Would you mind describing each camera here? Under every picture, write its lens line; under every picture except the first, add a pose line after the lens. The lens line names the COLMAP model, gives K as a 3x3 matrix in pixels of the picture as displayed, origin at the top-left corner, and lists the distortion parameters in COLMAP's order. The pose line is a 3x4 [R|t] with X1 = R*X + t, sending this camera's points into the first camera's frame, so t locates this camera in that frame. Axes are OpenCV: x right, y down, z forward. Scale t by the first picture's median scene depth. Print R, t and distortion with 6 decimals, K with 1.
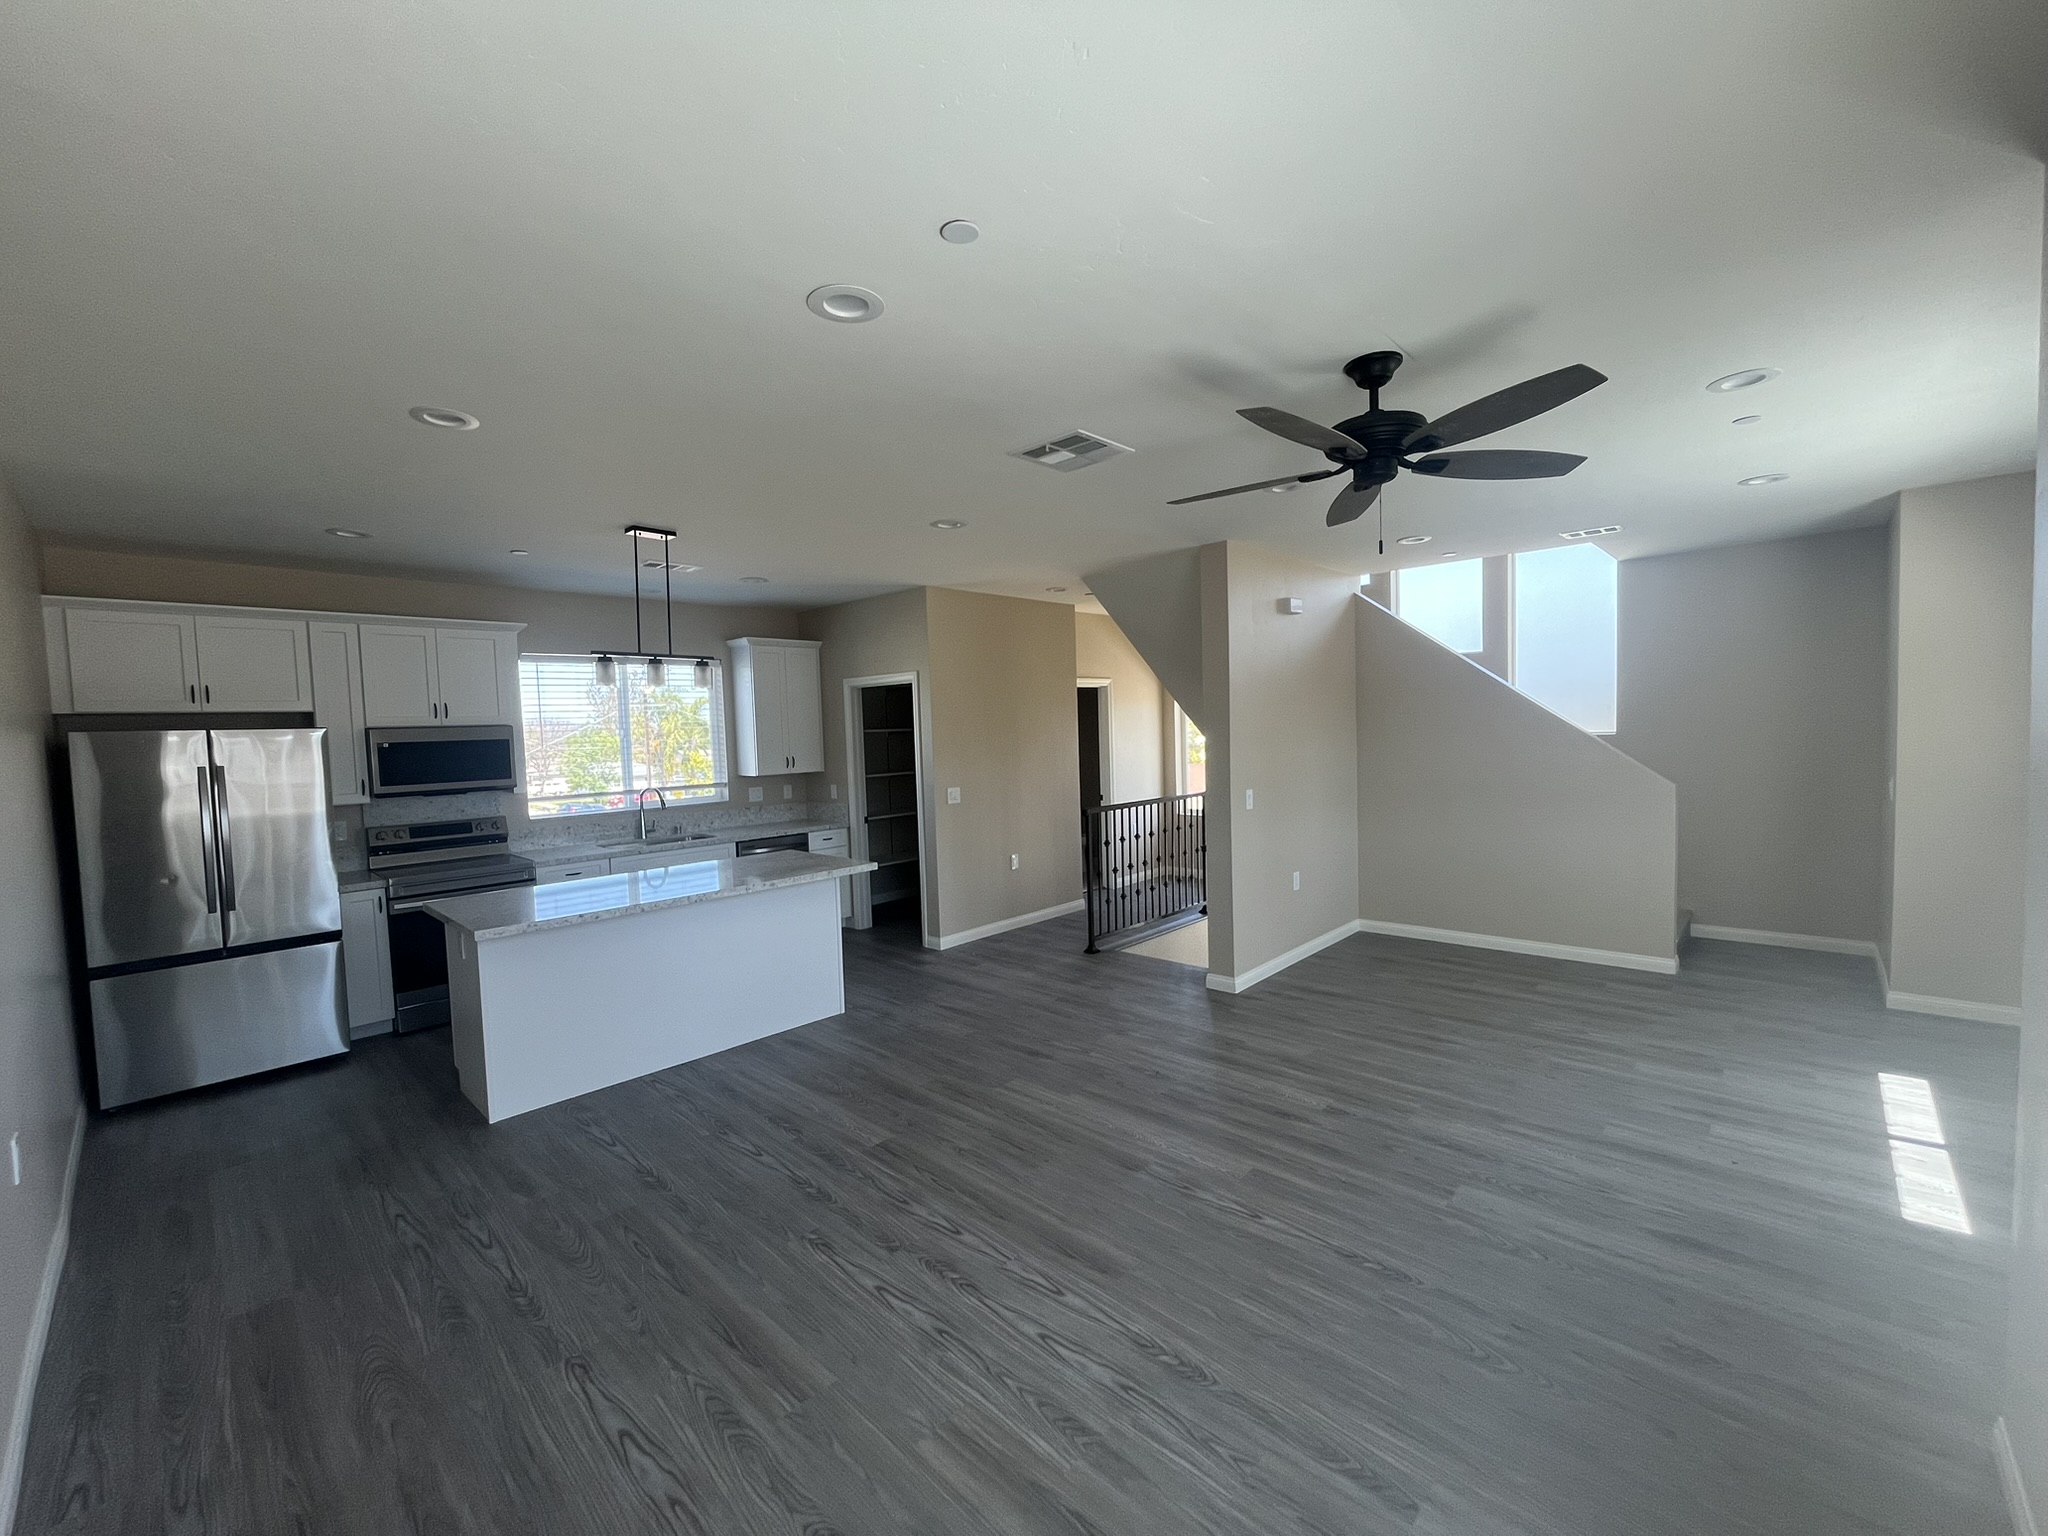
lens RADIAL K [[833.7, 0, 1020.9], [0, 833.7, 772.0], [0, 0, 1]] dist [-0.001162, -0.000118]
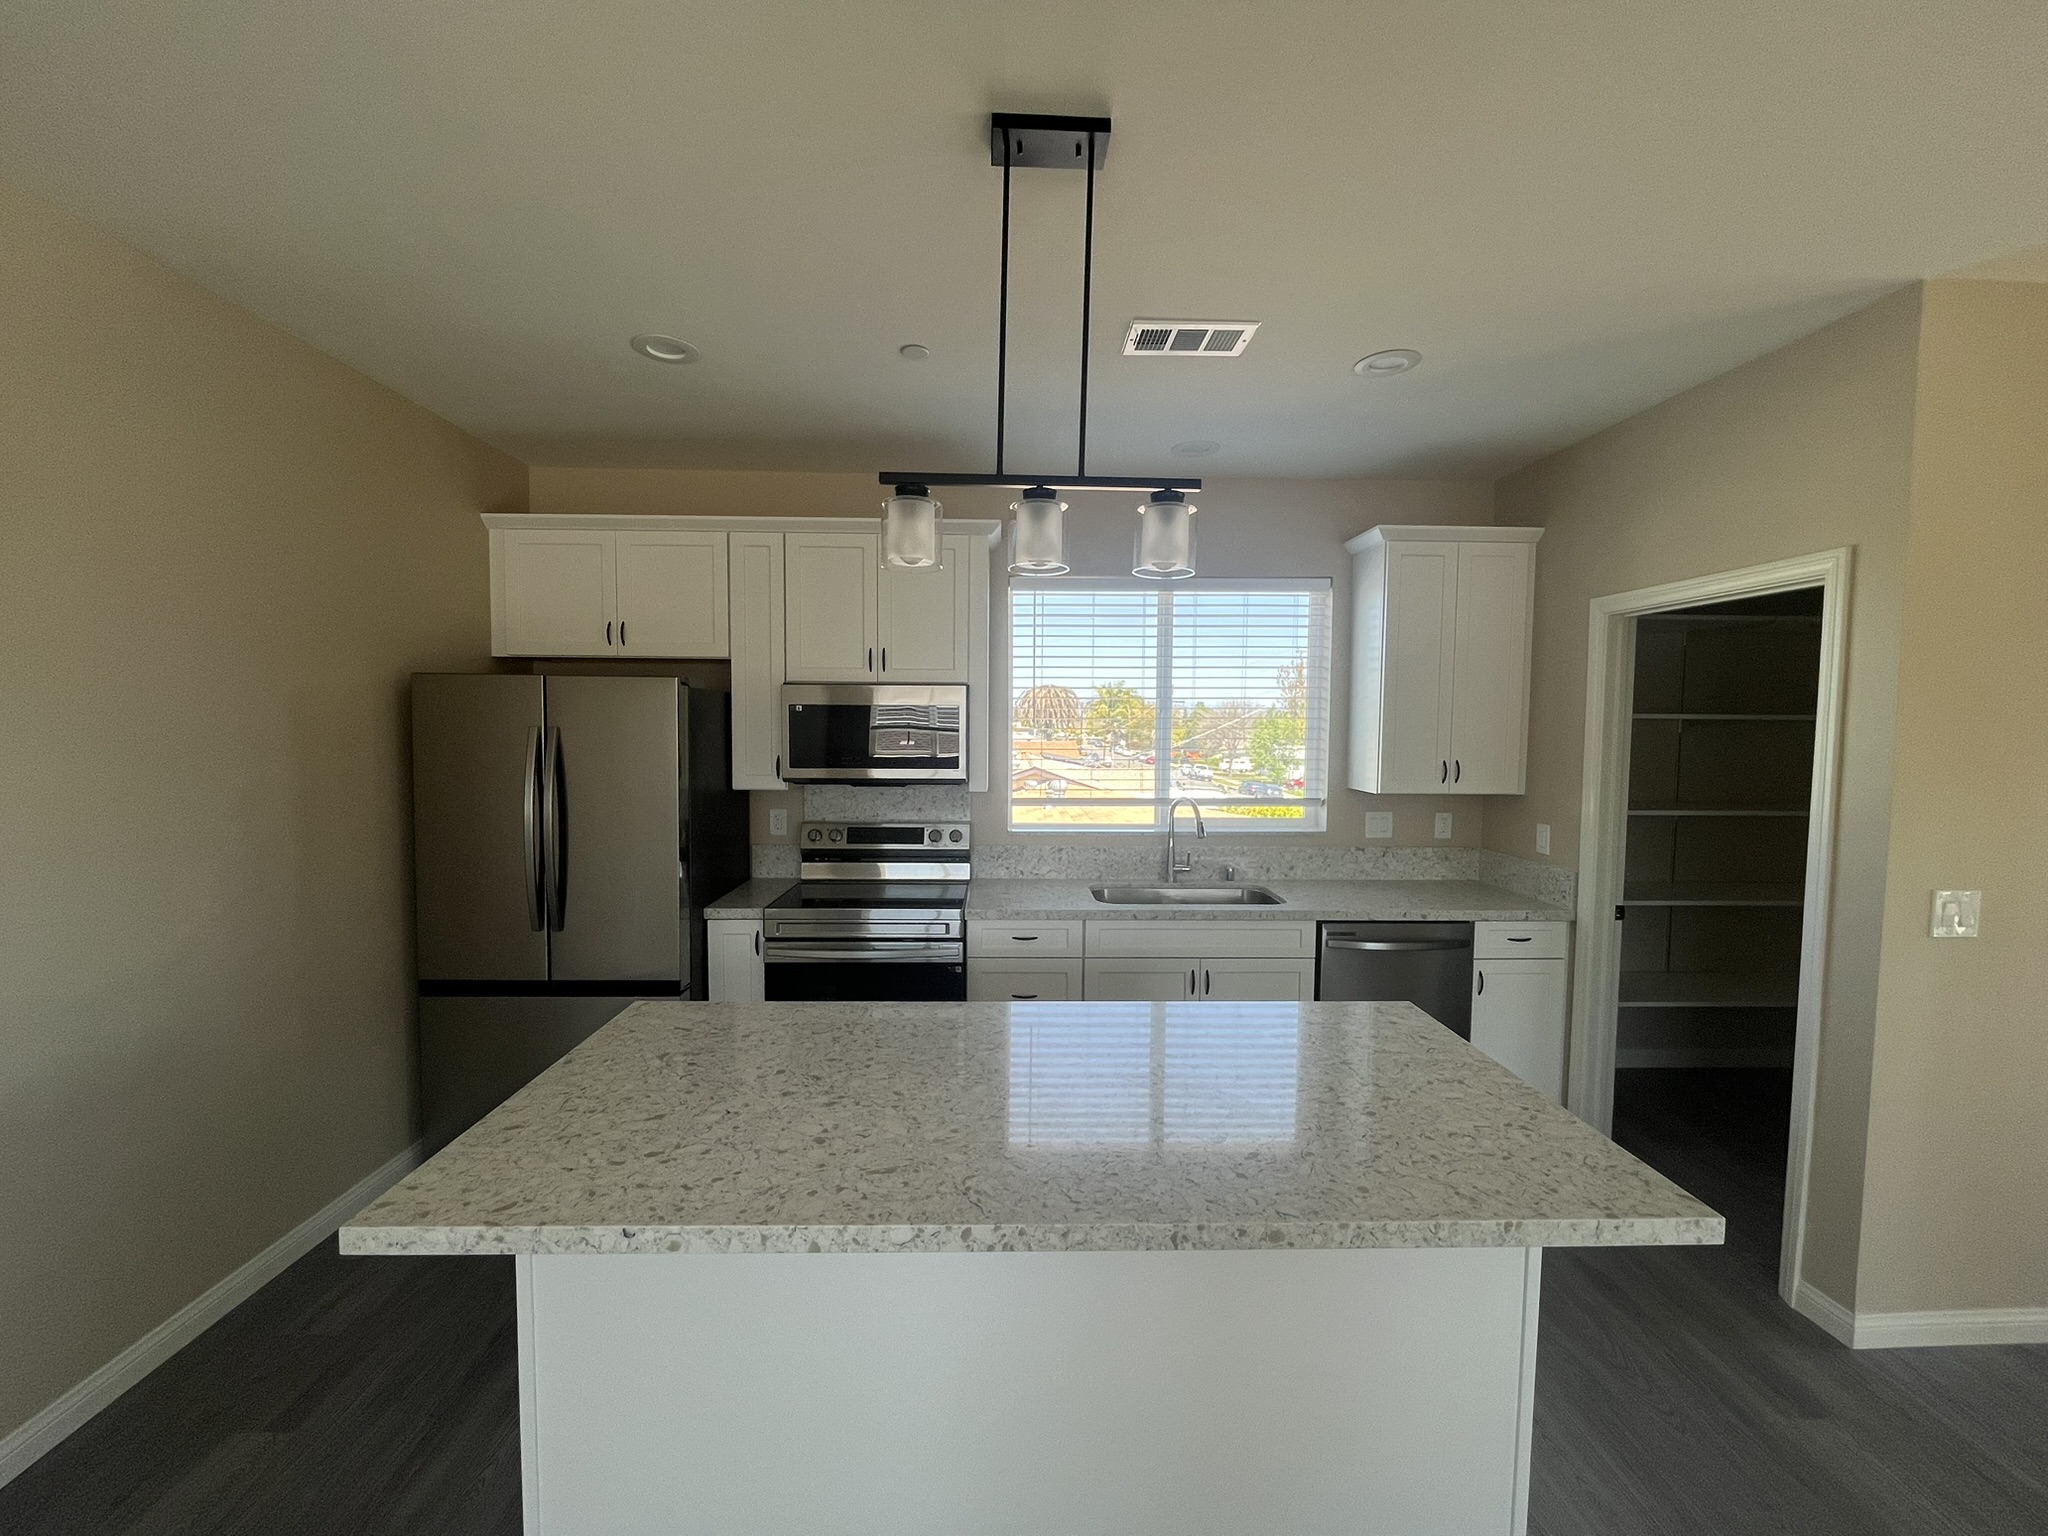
lens RADIAL K [[833.7, 0, 1020.9], [0, 833.7, 772.0], [0, 0, 1]] dist [-0.001162, -0.000118]
pose [[0.710108, 0.079629, -0.699575, -0.109487], [-0.068207, 0.996691, 0.044214, -0.016266], [0.700781, 0.016319, 0.713190, 0.462118]]
